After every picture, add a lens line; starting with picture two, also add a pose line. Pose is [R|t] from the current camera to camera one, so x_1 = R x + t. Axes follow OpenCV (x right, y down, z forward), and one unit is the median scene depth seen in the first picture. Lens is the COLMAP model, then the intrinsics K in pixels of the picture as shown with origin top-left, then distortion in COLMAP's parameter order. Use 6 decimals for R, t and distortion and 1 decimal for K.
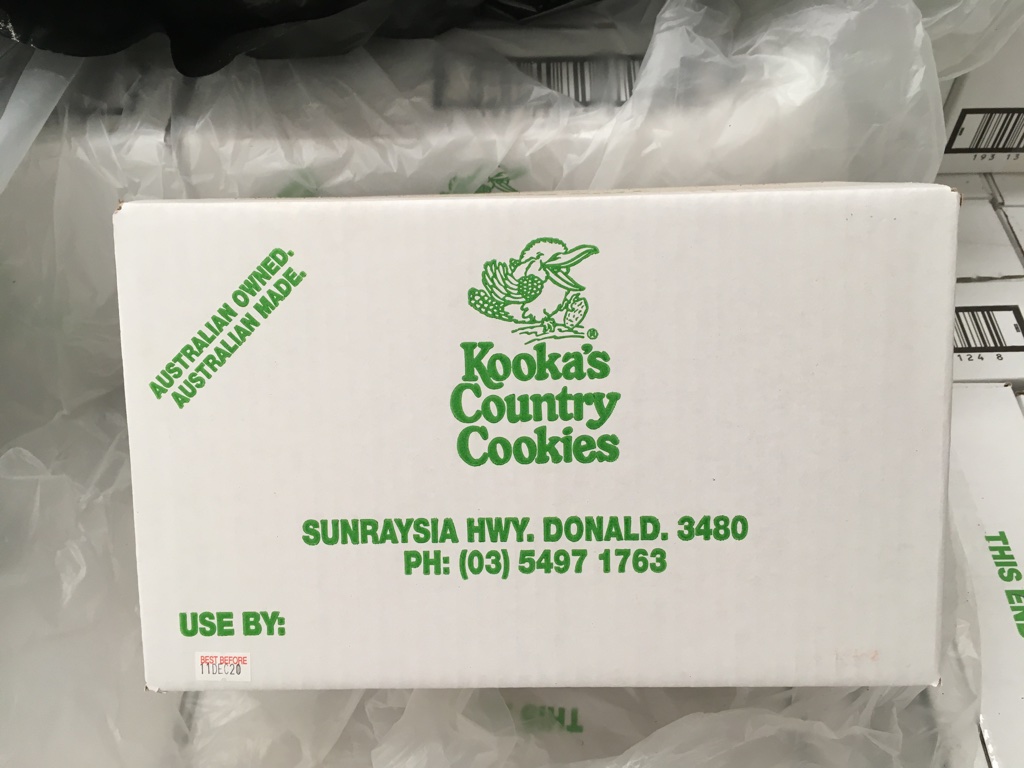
lens RADIAL K [[896.8, 0, 512.0], [0, 896.8, 384.0], [0, 0, 1]] dist [0.048503, -0.097235]
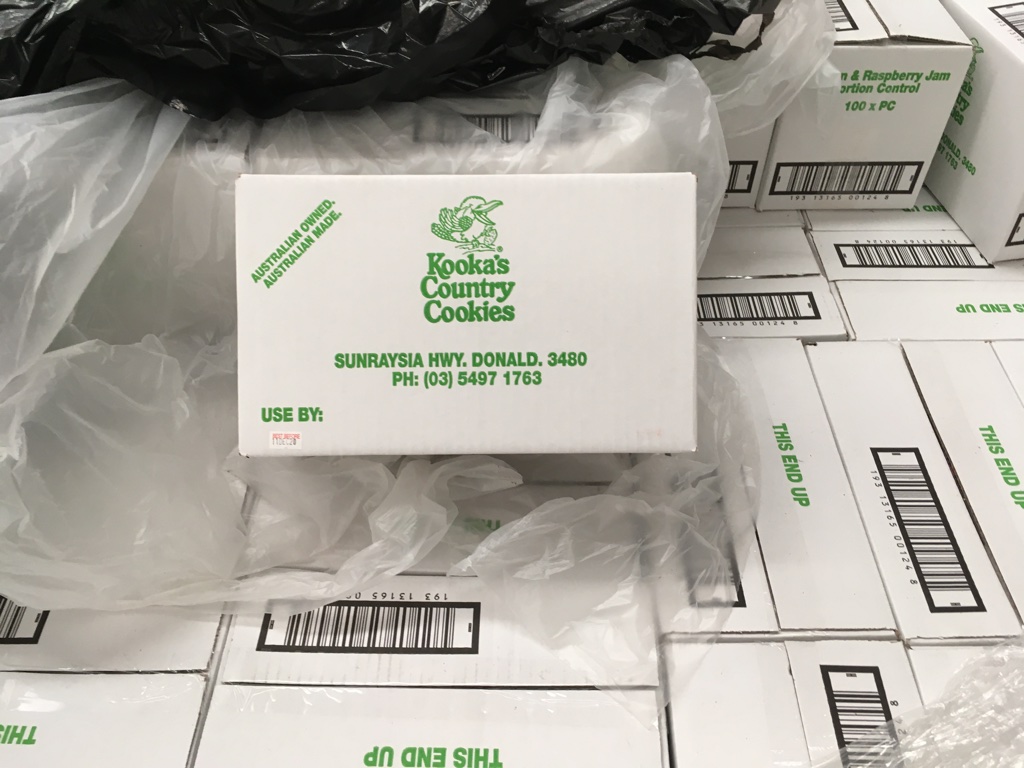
lens RADIAL K [[896.8, 0, 512.0], [0, 896.8, 384.0], [0, 0, 1]] dist [0.048503, -0.097235]
pose [[0.999517, 0.009548, 0.029566, 0.061566], [-0.006282, 0.994060, -0.108652, 0.399593], [-0.030428, 0.108414, 0.993640, -0.748612]]
